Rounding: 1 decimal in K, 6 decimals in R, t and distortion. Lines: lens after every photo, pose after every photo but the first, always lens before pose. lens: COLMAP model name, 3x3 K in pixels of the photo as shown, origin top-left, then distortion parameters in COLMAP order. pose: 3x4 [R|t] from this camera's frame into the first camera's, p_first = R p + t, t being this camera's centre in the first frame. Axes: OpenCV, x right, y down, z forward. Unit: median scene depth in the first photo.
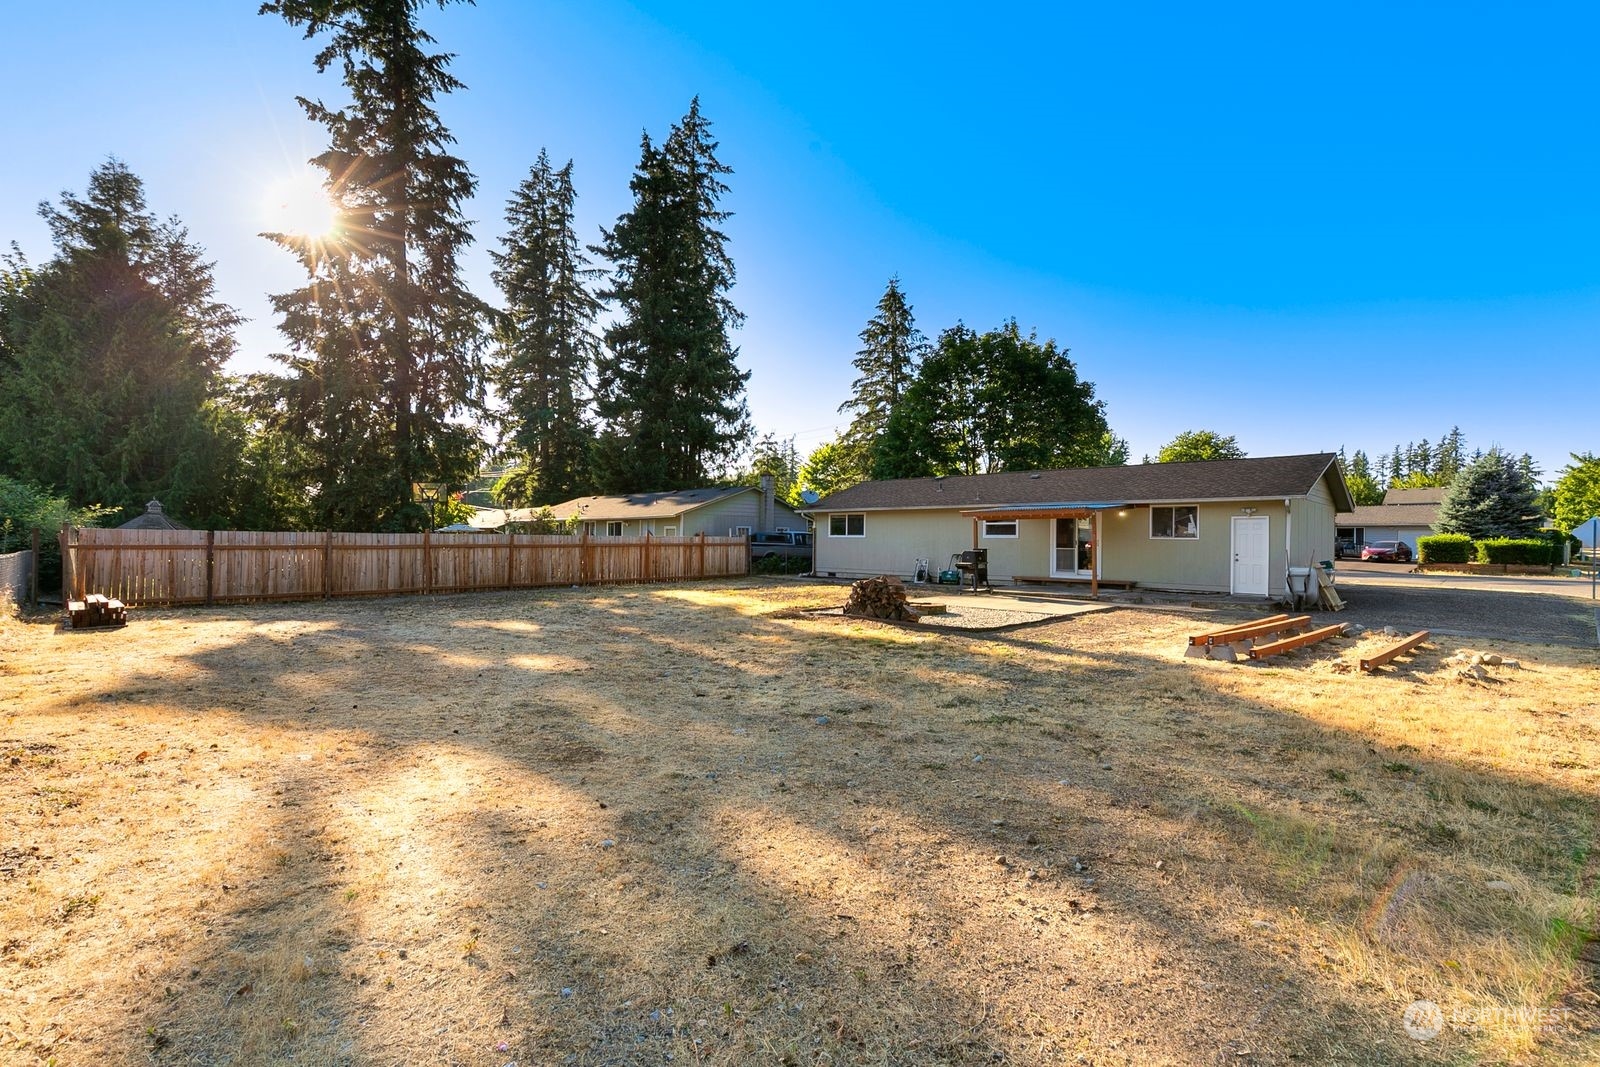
lens RADIAL K [[740.7, 0, 792.5], [0, 740.7, 546.6], [0, 0, 1]] dist [0.006780, 0.000118]
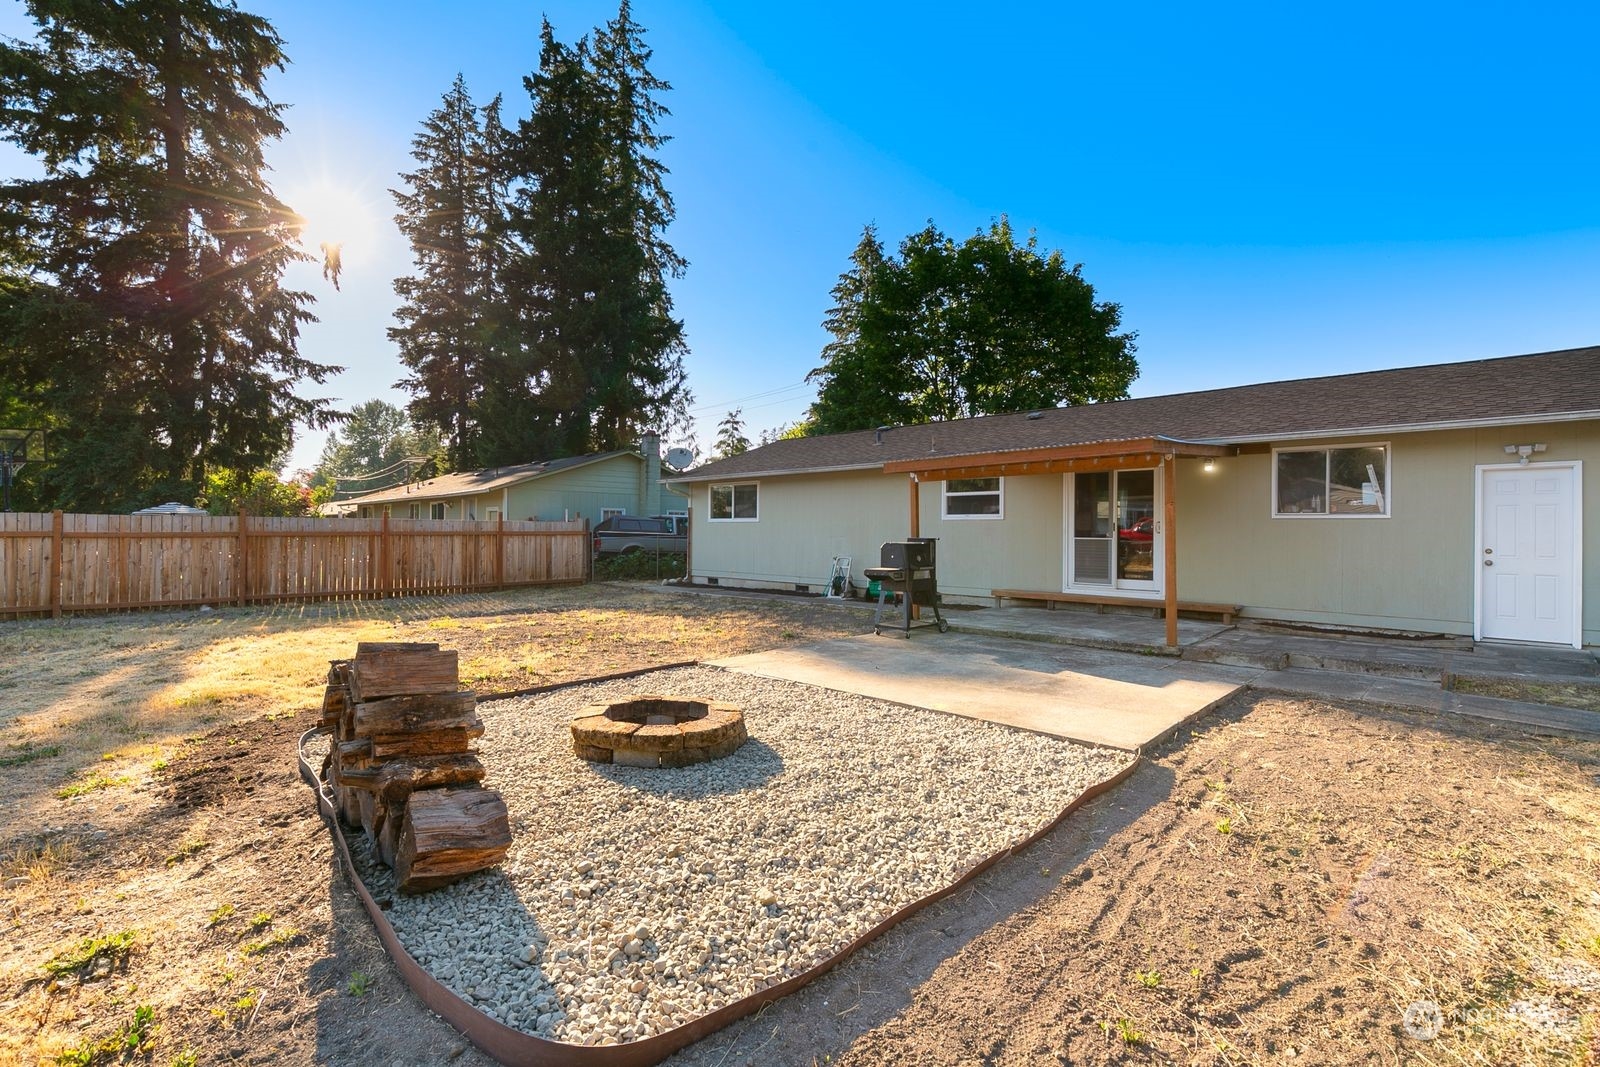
lens RADIAL K [[728.7, 0, 793.8], [0, 728.7, 541.4], [0, 0, 1]] dist [0.007147, -0.000619]
pose [[0.999992, -0.001003, -0.003973, 0.071405], [0.001012, 0.999997, 0.002356, 0.001412], [0.003971, -0.002360, 0.999989, 0.216623]]
